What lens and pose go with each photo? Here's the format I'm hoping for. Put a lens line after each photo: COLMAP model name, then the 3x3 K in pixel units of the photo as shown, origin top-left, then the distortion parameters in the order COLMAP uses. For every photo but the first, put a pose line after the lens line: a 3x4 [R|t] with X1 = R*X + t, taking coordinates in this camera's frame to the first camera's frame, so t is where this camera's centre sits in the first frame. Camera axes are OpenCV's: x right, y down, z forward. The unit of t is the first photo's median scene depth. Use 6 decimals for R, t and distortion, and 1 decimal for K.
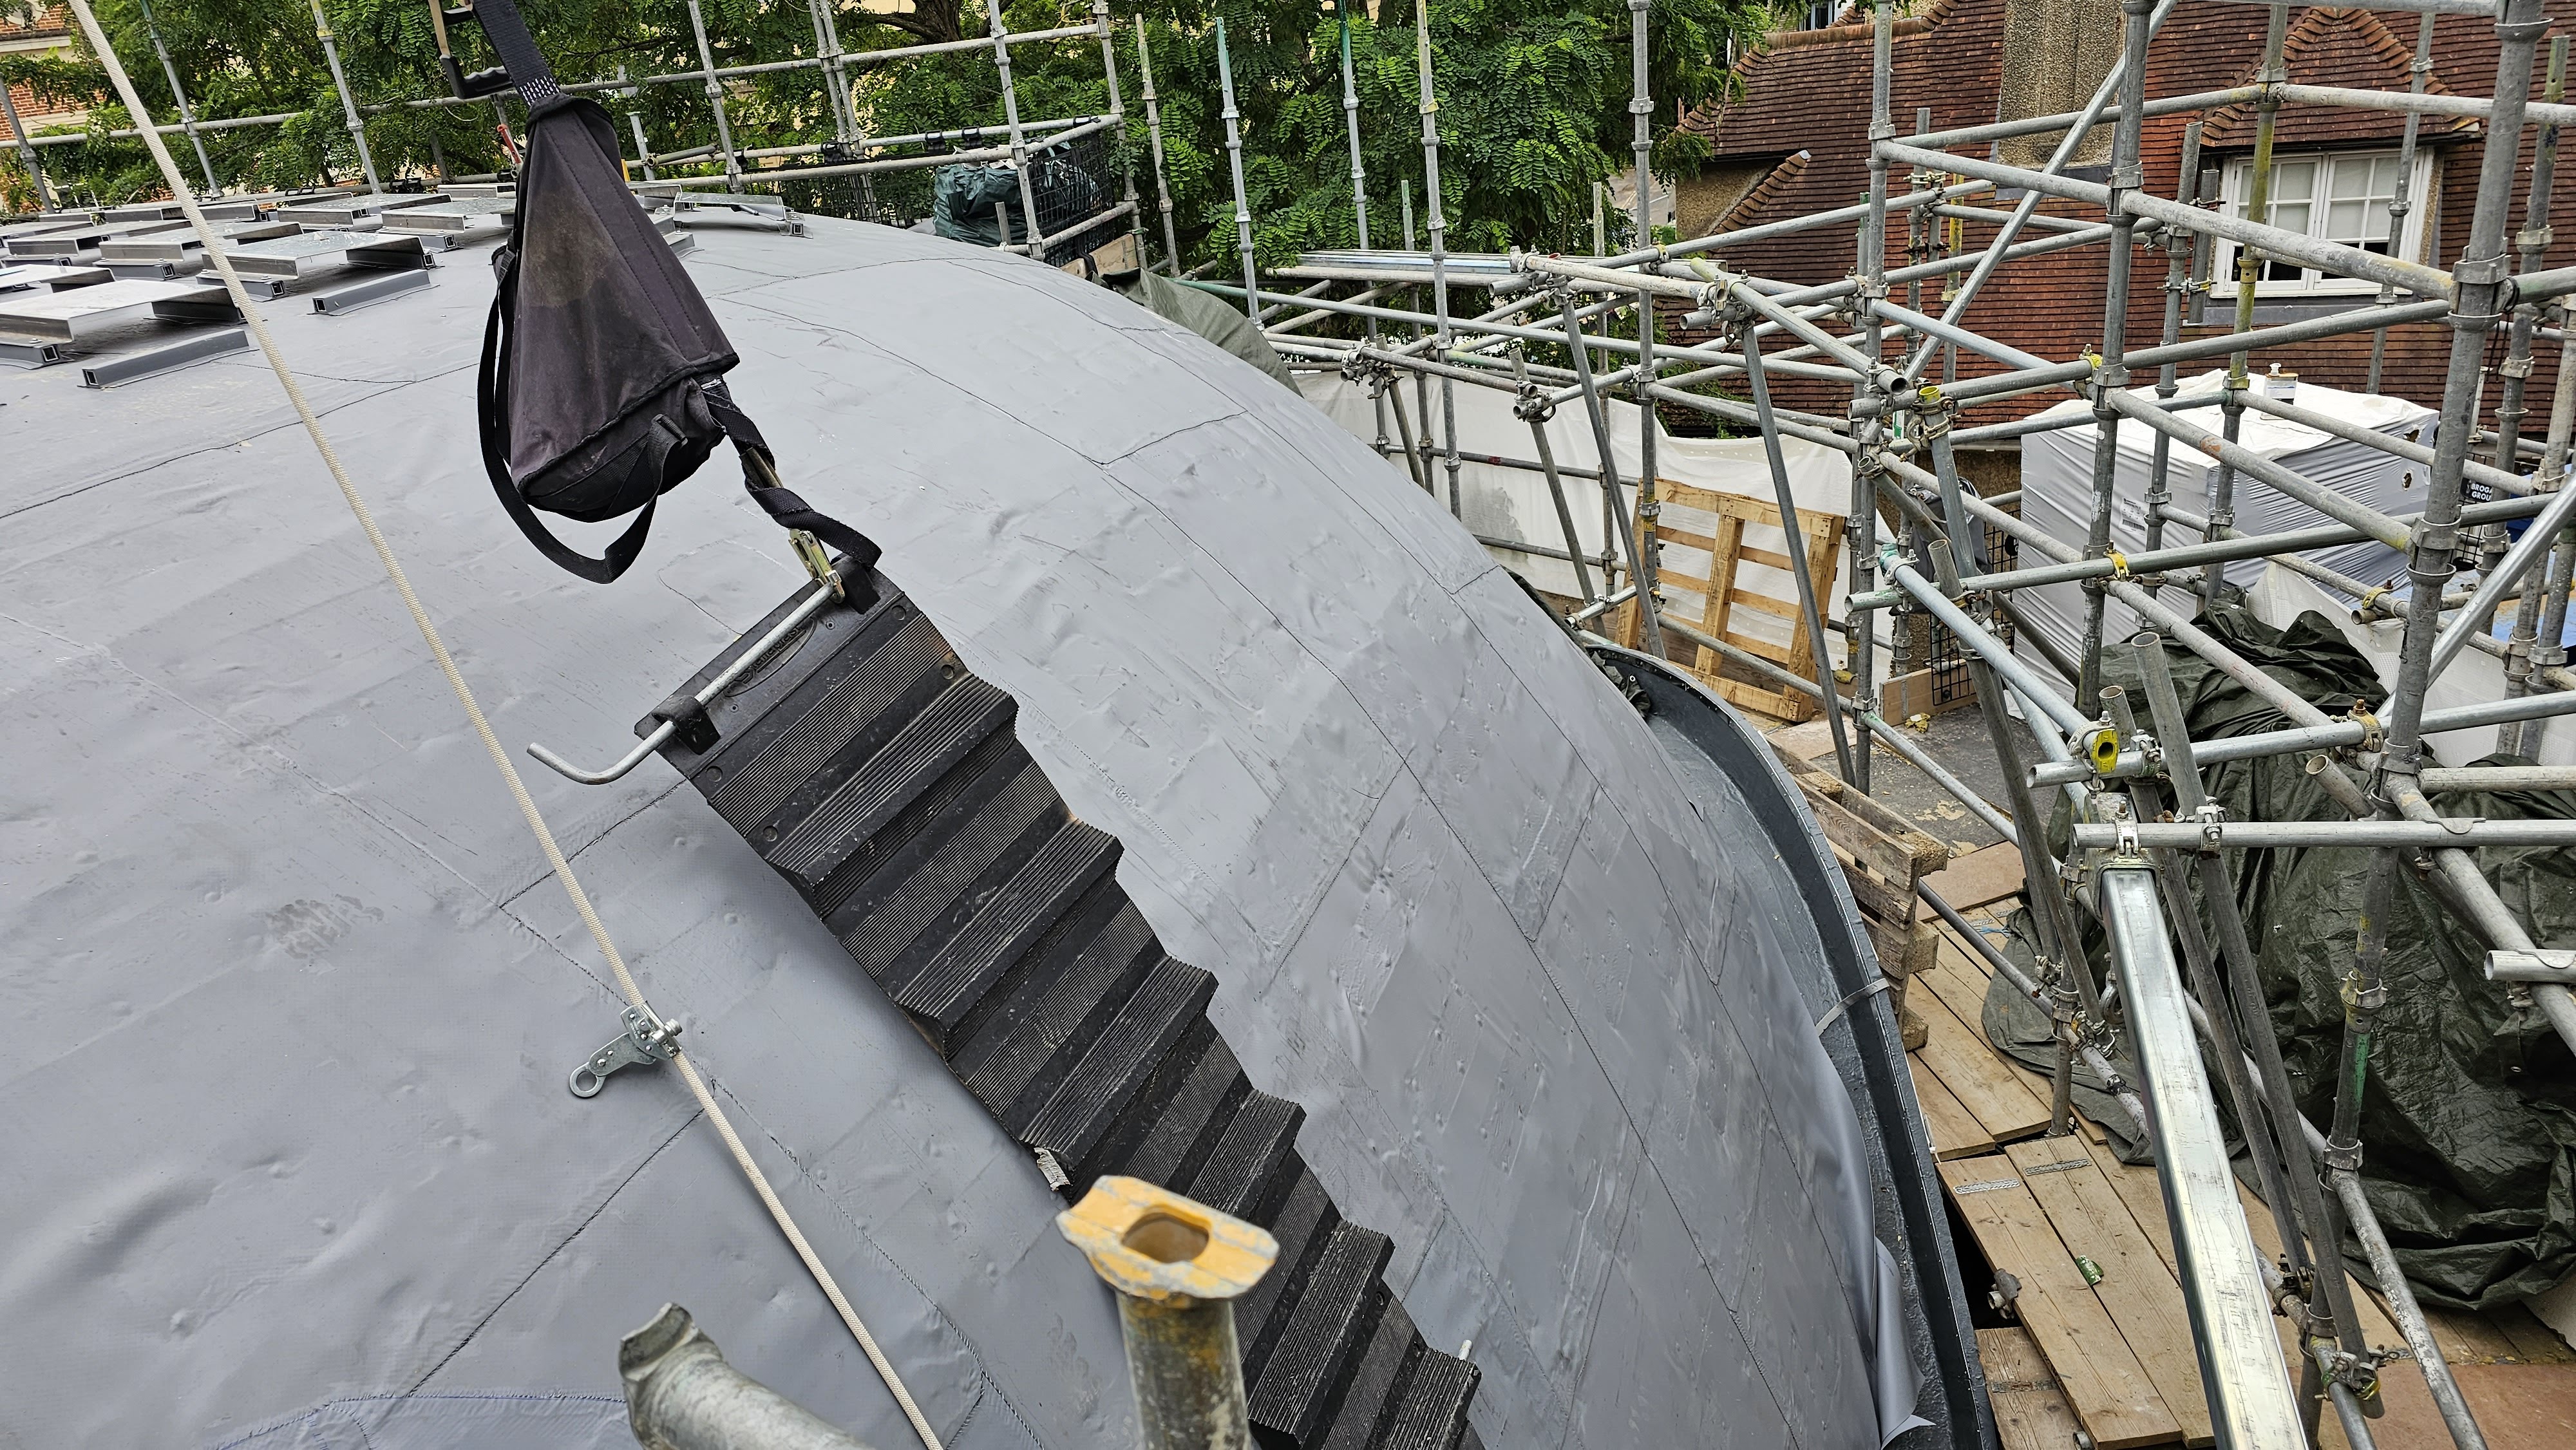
lens RADIAL K [[1670.6, 0, 1264.3], [0, 1670.6, 718.2], [0, 0, 1]] dist [0.048958, -0.034941]
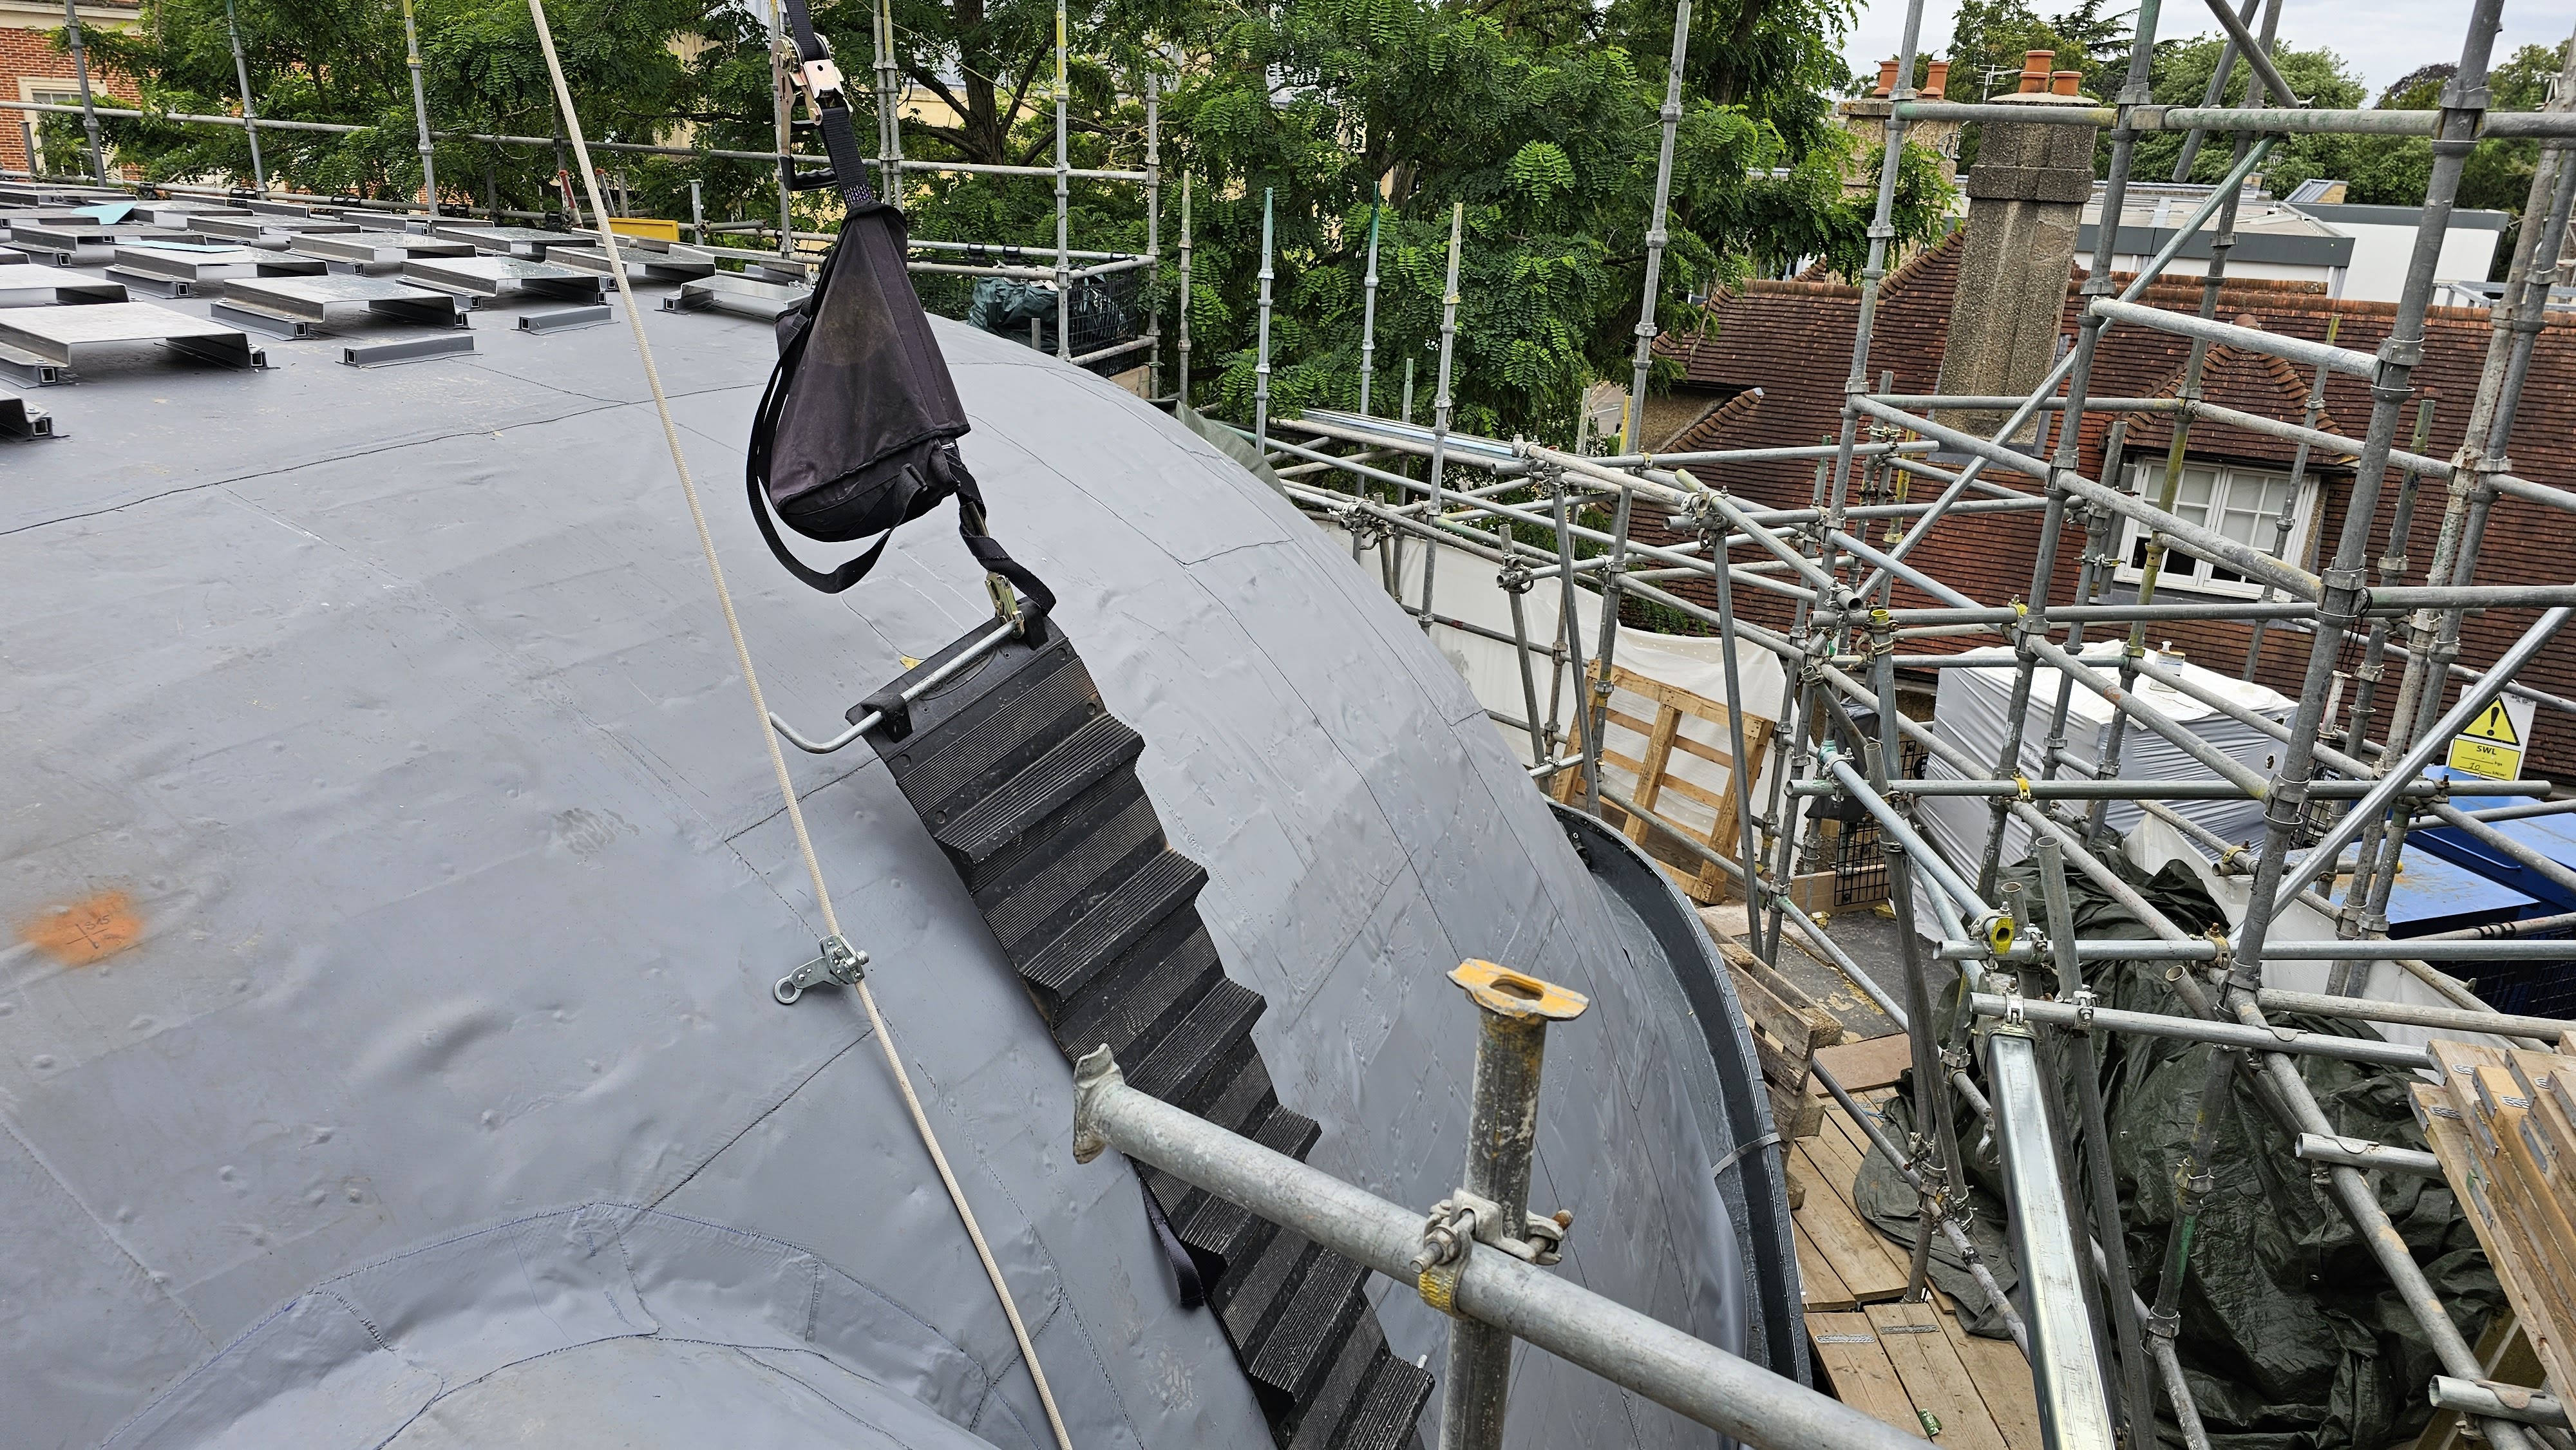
lens RADIAL K [[1636.6, 0, 1288.0], [0, 1636.6, 725.0], [0, 0, 1]] dist [0.058168, -0.051915]
pose [[0.987855, 0.144745, 0.056487, -0.060621], [-0.139911, 0.986781, -0.081777, 0.031498], [-0.067577, 0.072881, 0.995049, -0.091878]]
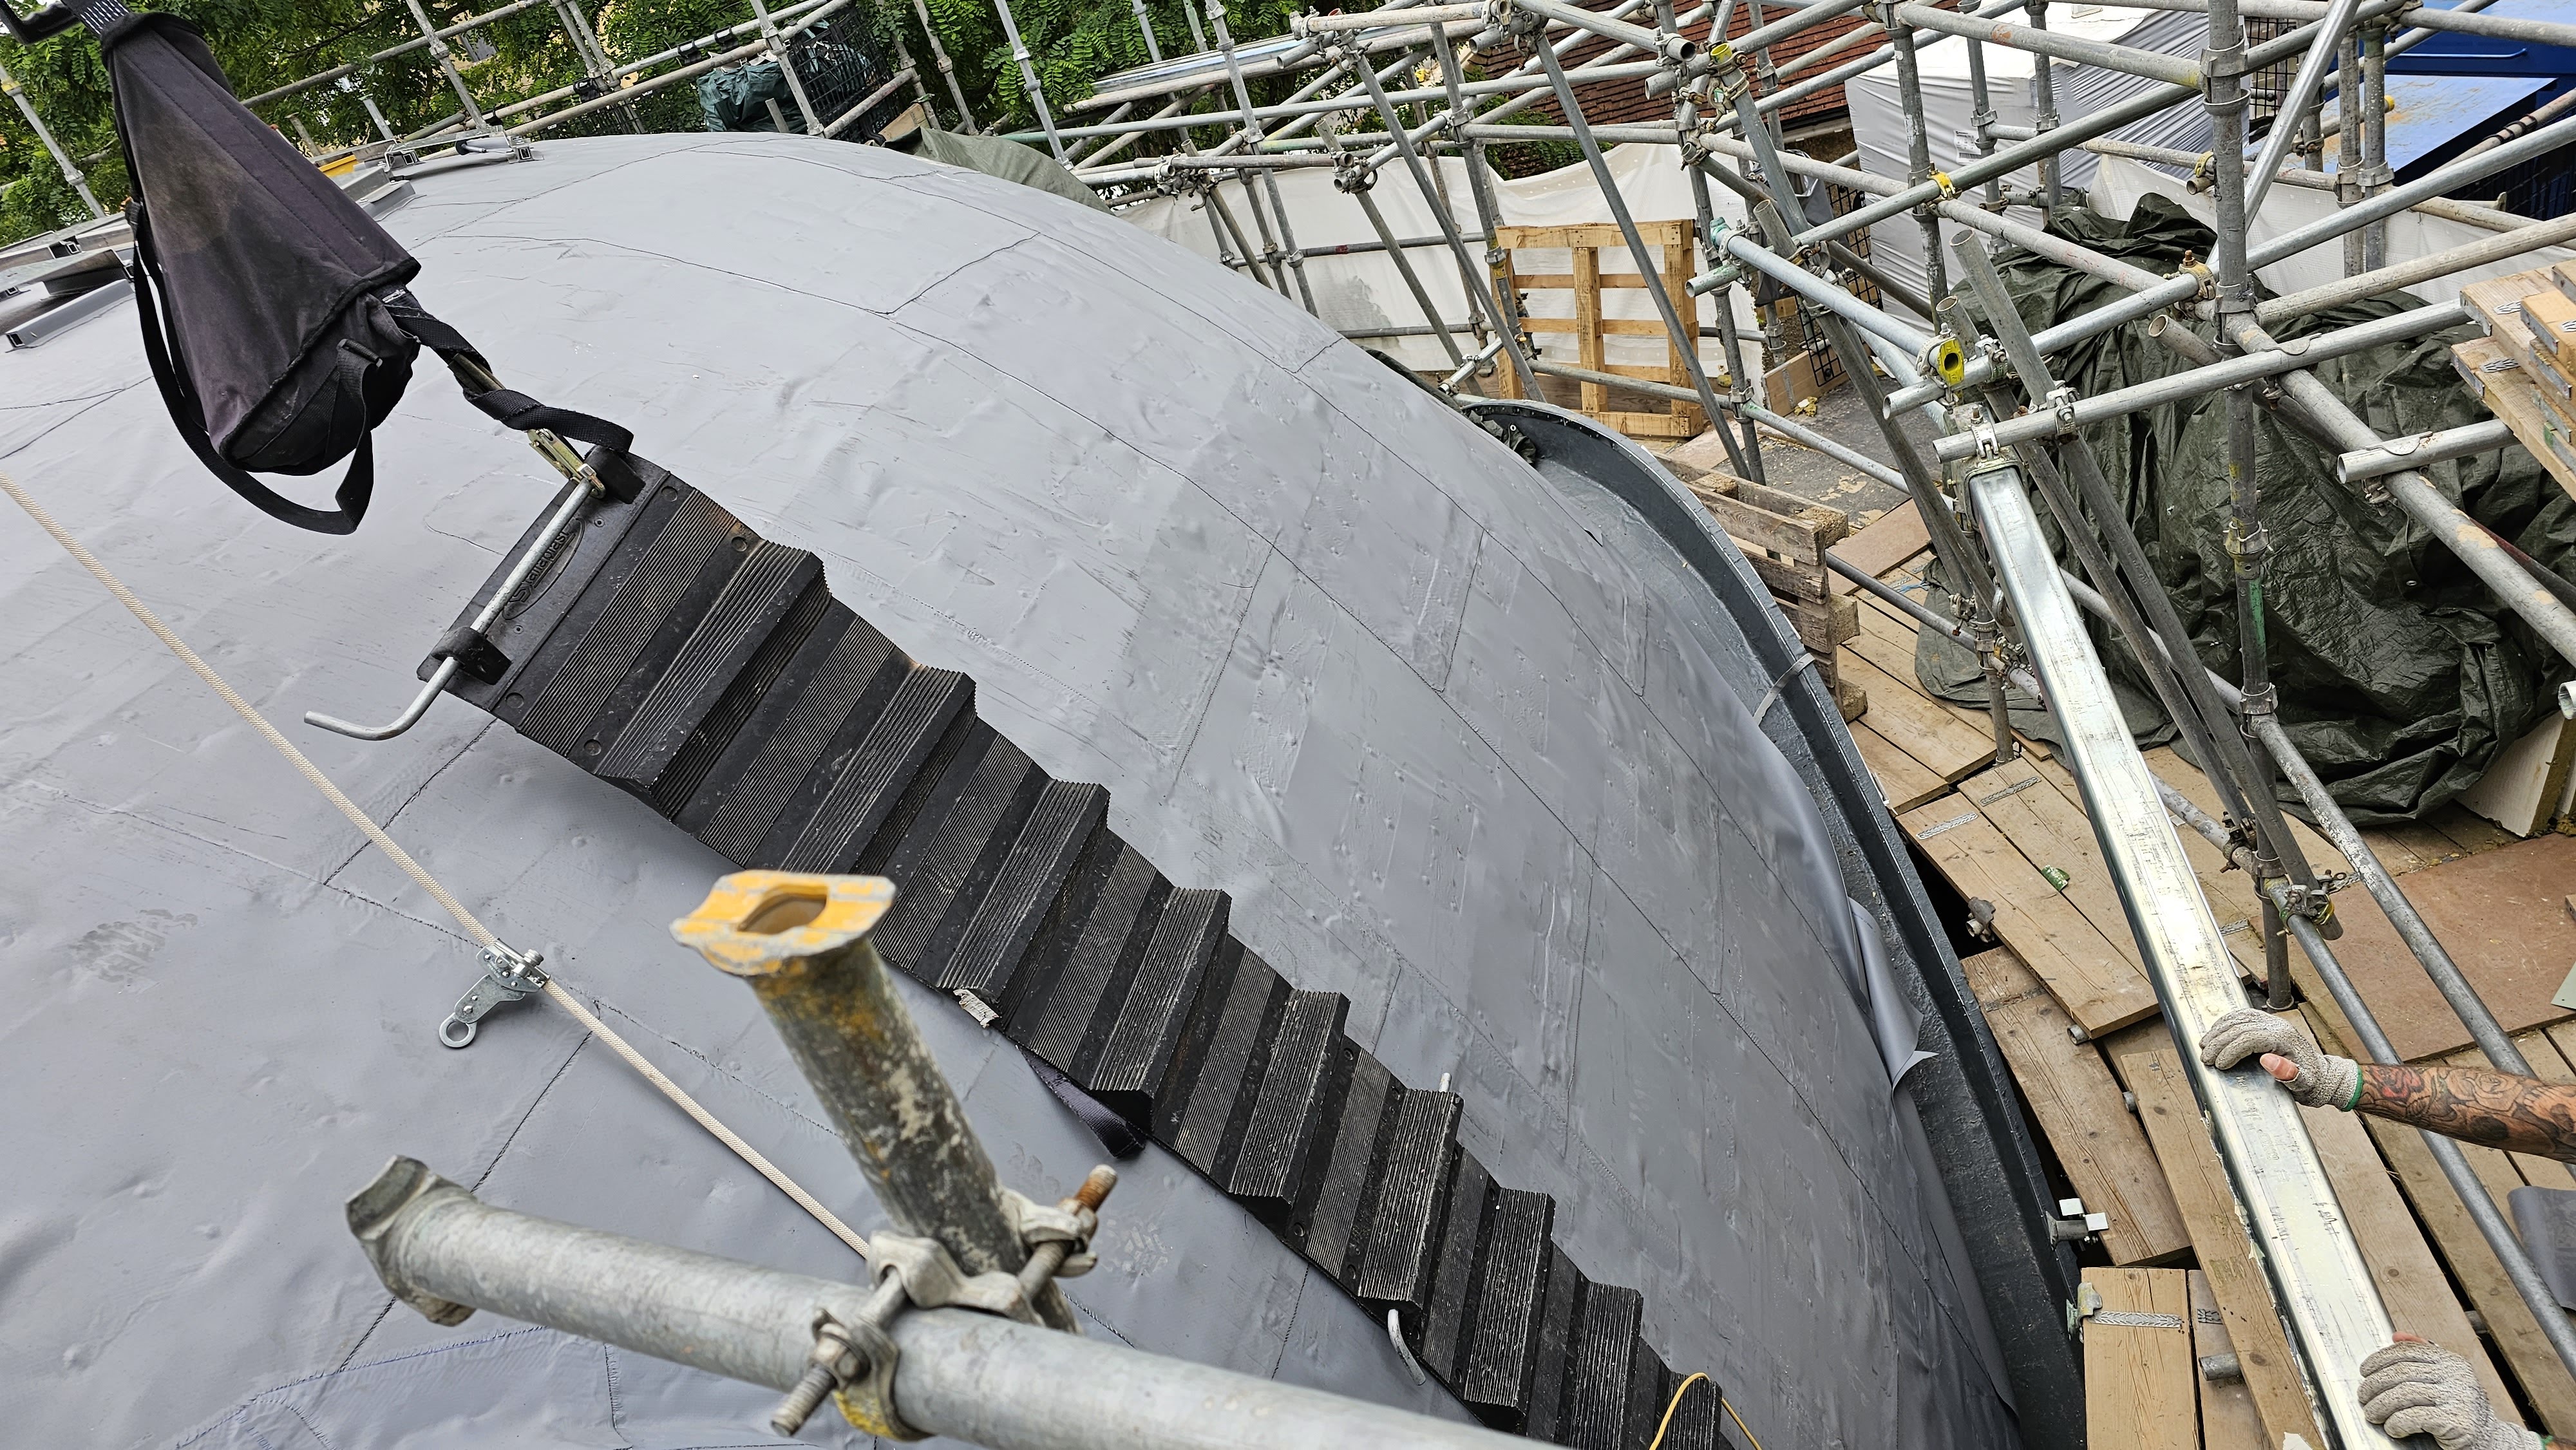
lens RADIAL K [[1670.8, 0, 1288.0], [0, 1670.8, 725.0], [0, 0, 1]] dist [0.062549, -0.052636]
pose [[0.969343, -0.243759, 0.030900, 0.030632], [0.239694, 0.965760, 0.099268, 0.027272], [-0.054039, -0.088818, 0.994581, 0.011184]]
